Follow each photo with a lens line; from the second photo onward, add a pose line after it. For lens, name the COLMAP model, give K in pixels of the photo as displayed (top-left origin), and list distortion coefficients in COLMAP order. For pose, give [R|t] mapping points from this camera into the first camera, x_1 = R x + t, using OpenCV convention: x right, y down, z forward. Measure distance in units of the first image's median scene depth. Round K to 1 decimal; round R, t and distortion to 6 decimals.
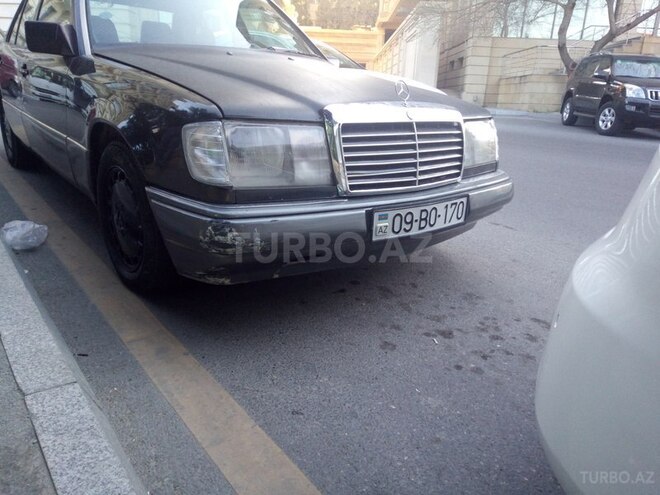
lens RADIAL K [[495.9, 0, 338.7], [0, 495.9, 254.9], [0, 0, 1]] dist [0.060283, -0.038167]
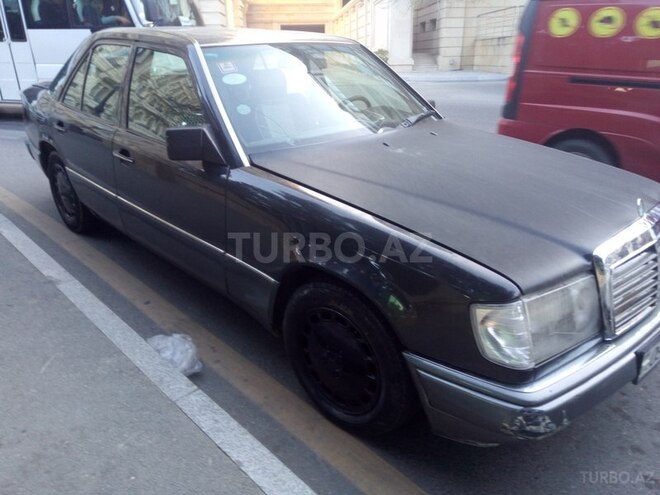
lens RADIAL K [[495.9, 0, 338.7], [0, 495.9, 254.9], [0, 0, 1]] dist [0.060283, -0.038167]
pose [[0.993446, -0.091251, 0.068831, -0.447300], [0.085499, 0.992931, 0.082326, -0.326160], [-0.075857, -0.075901, 0.994226, 0.088106]]
